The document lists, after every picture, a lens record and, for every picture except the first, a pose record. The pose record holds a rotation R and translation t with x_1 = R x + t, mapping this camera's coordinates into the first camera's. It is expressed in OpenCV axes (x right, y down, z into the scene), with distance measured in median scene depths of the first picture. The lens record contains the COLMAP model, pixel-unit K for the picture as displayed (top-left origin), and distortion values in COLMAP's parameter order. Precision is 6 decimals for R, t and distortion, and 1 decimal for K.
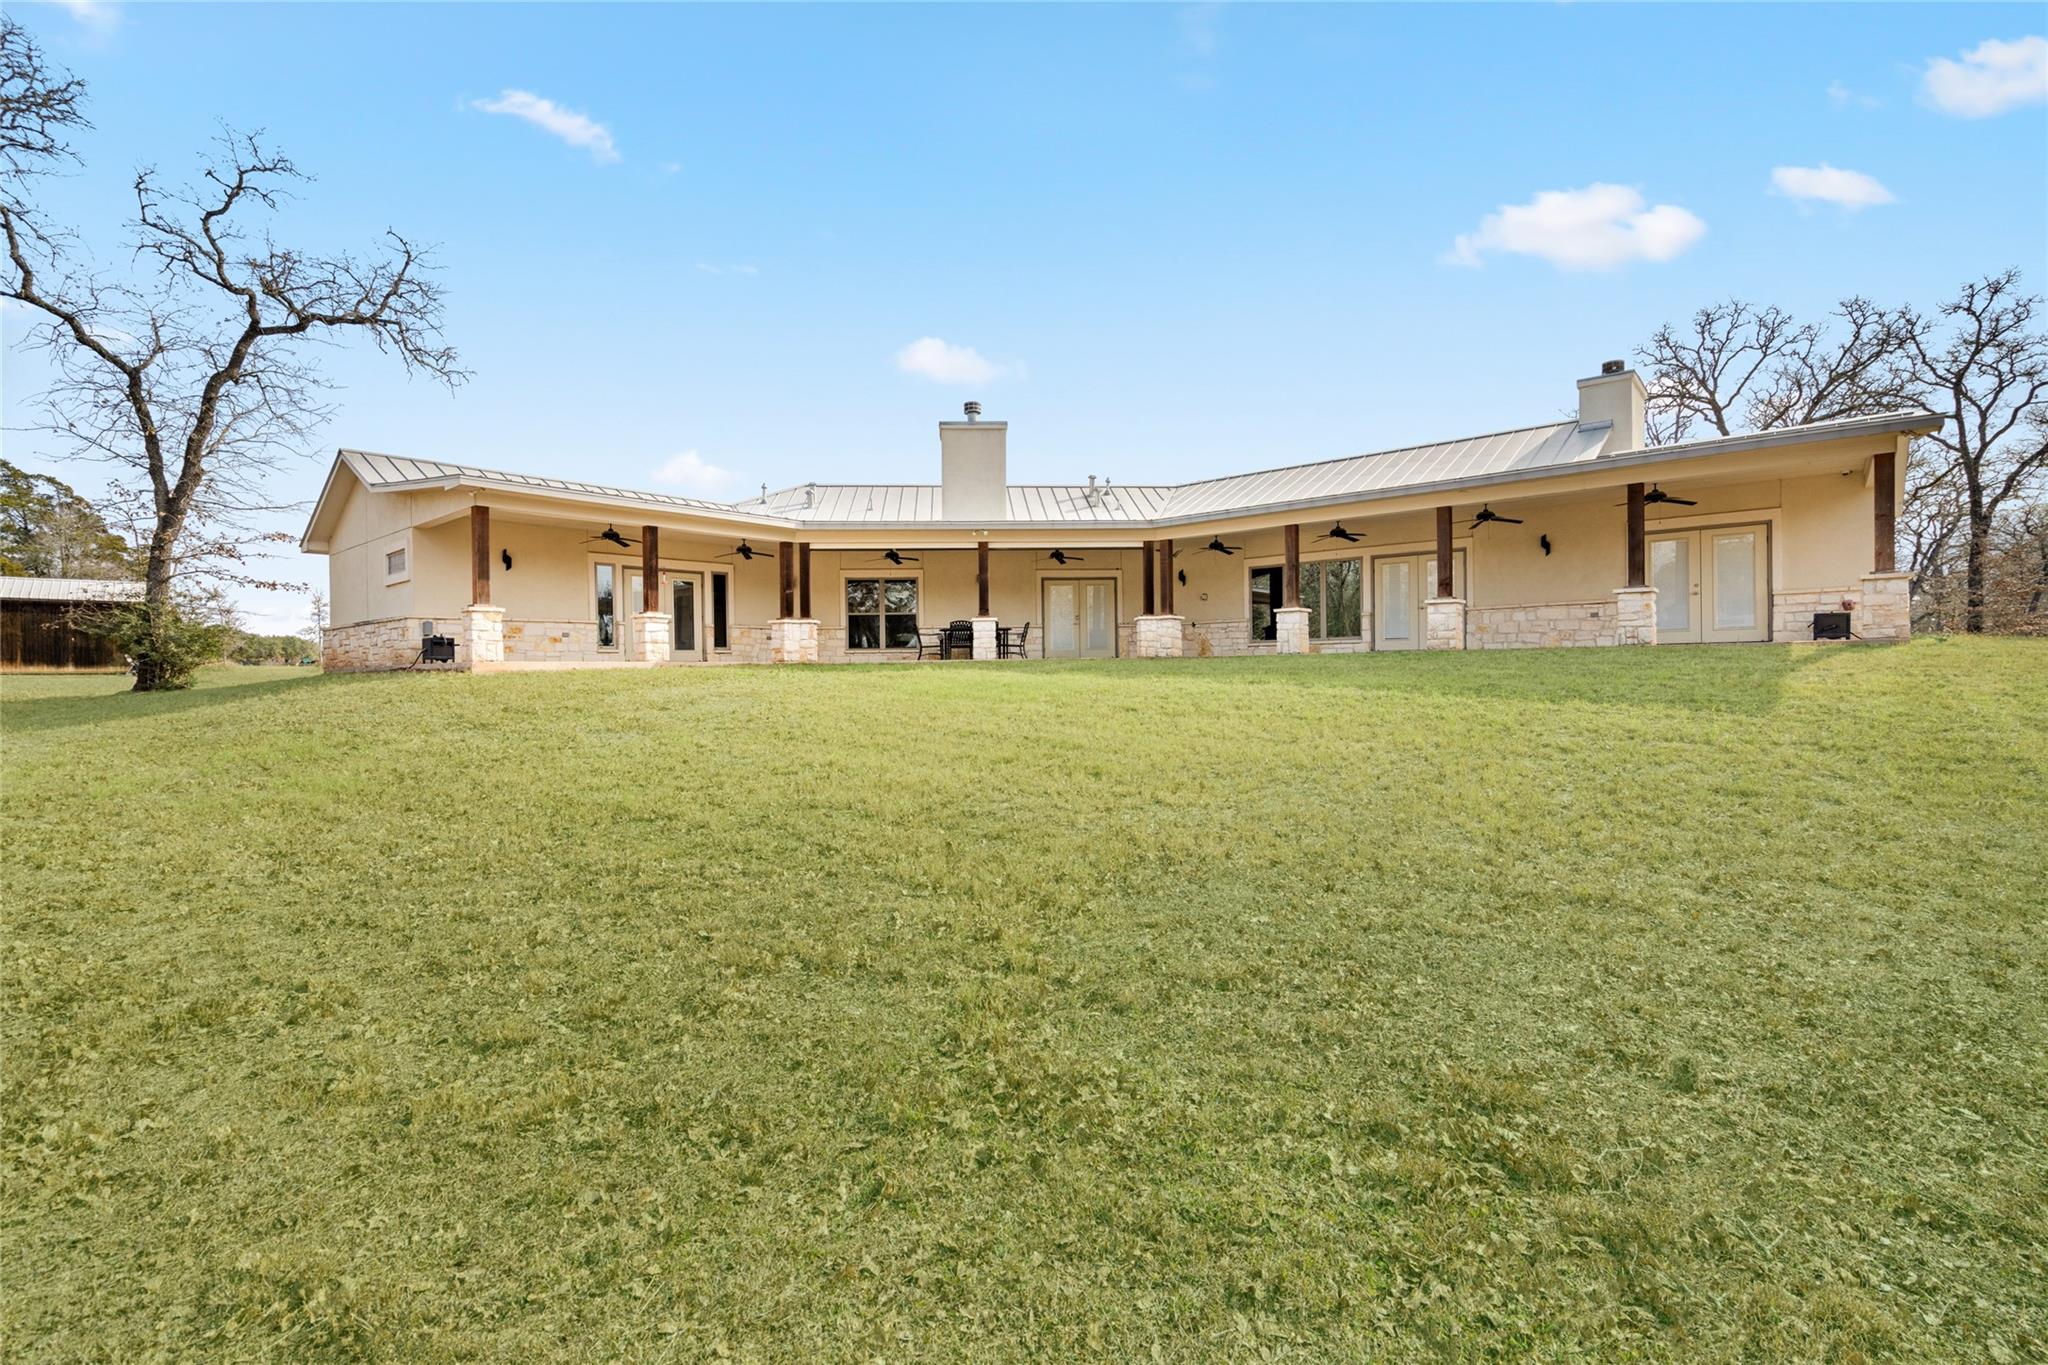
lens RADIAL K [[899.7, 0, 1024.0], [0, 899.7, 682.5], [0, 0, 1]] dist [-0.000480, -0.000113]
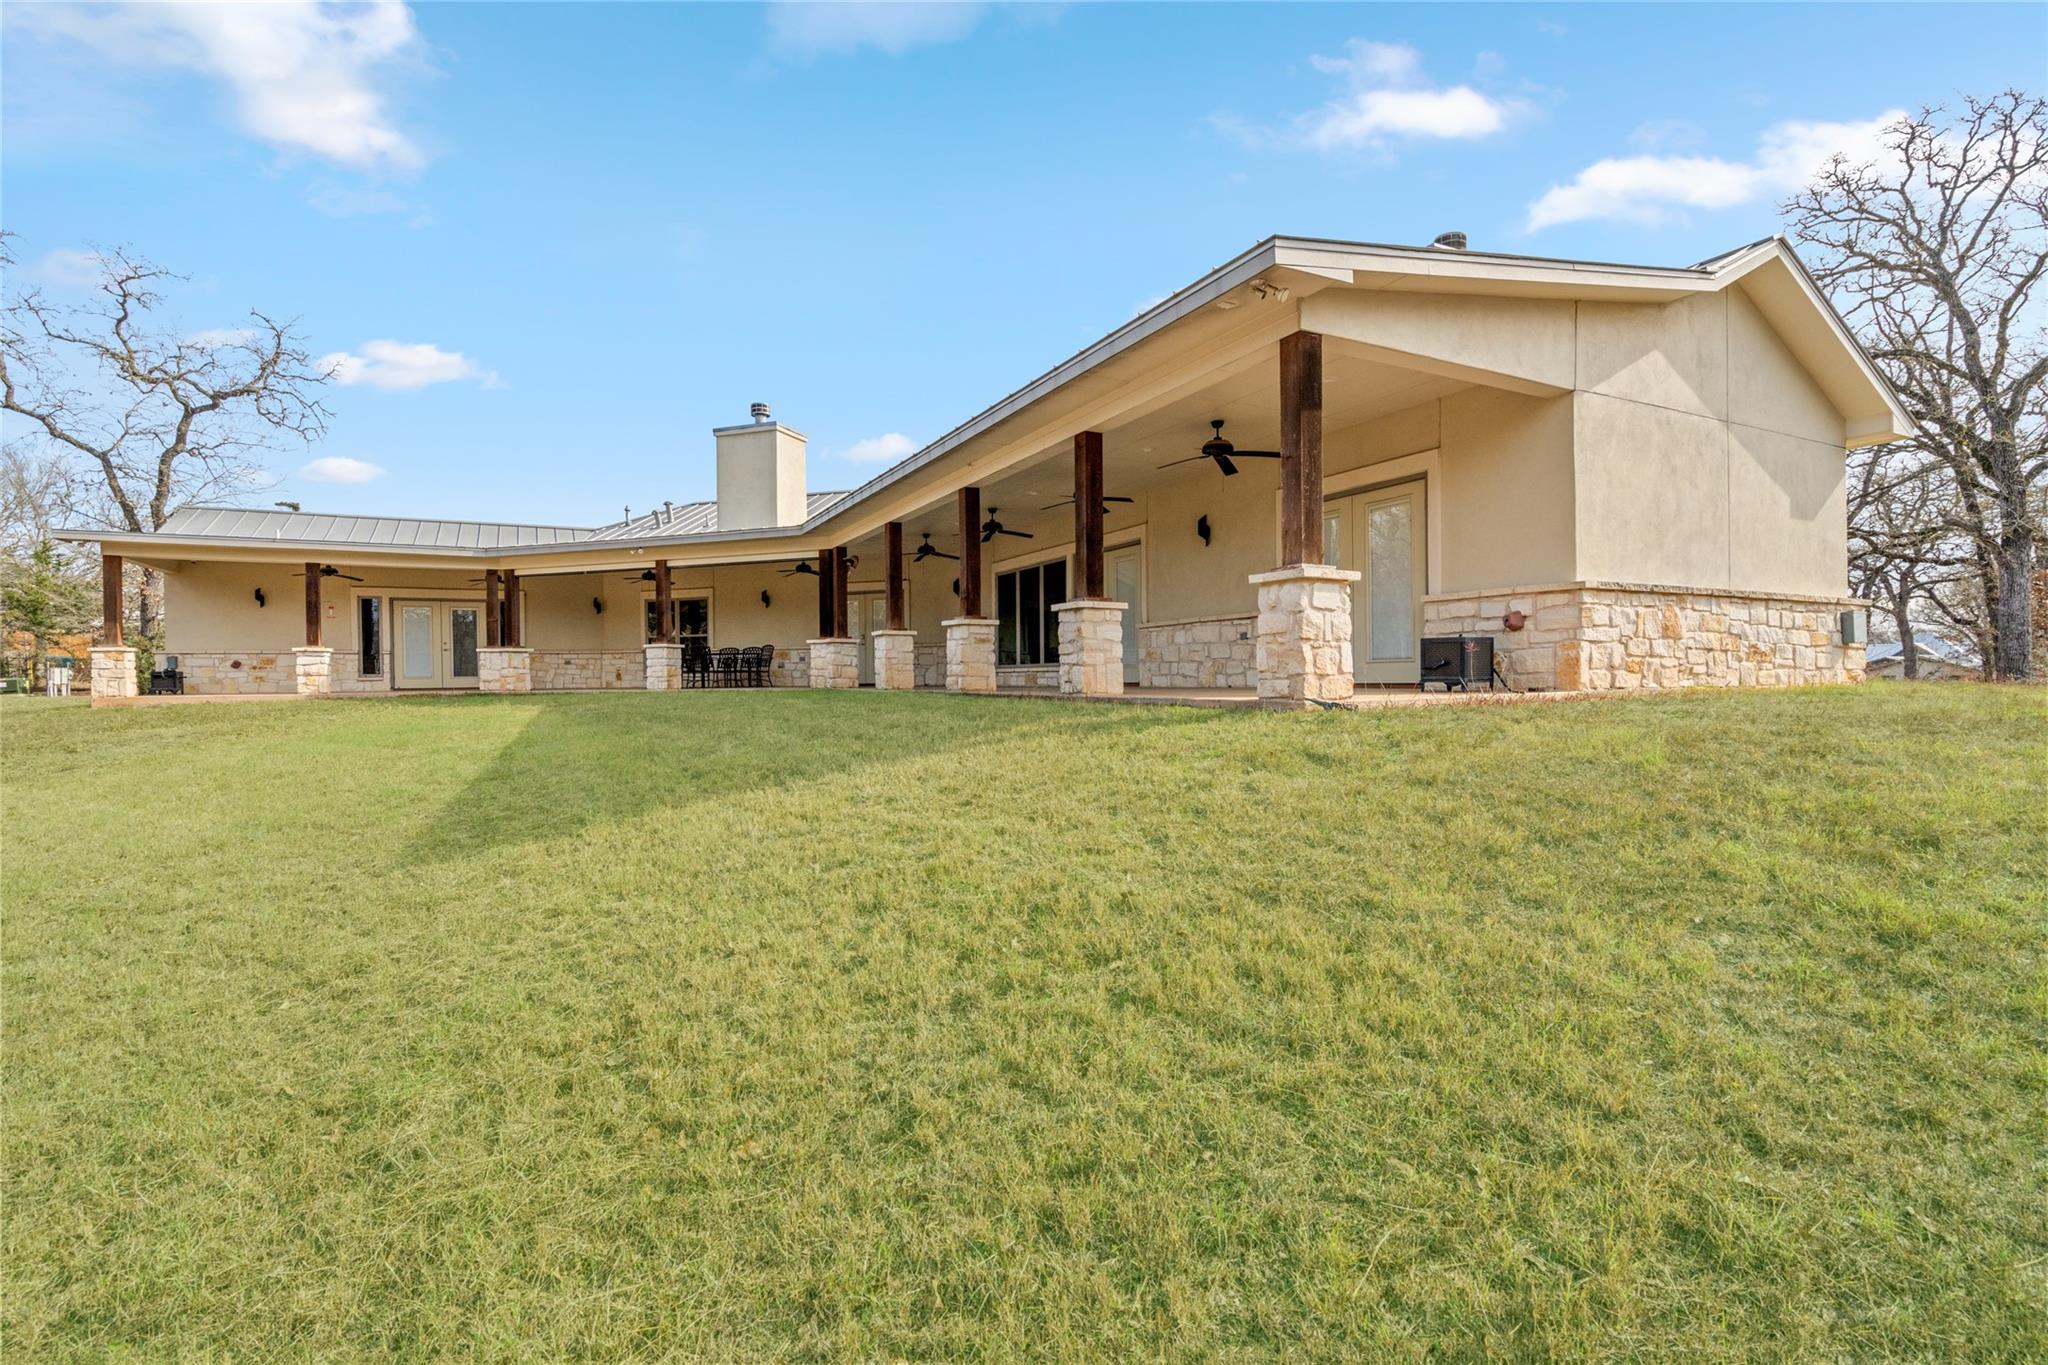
lens RADIAL K [[915.2, 0, 1024.0], [0, 915.2, 682.5], [0, 0, 1]] dist [-0.001956, -0.000040]
pose [[0.926604, 0.005705, -0.375996, 0.653201], [-0.006450, 0.999979, -0.000724, -0.035935], [0.375984, 0.003097, 0.926621, 0.295828]]
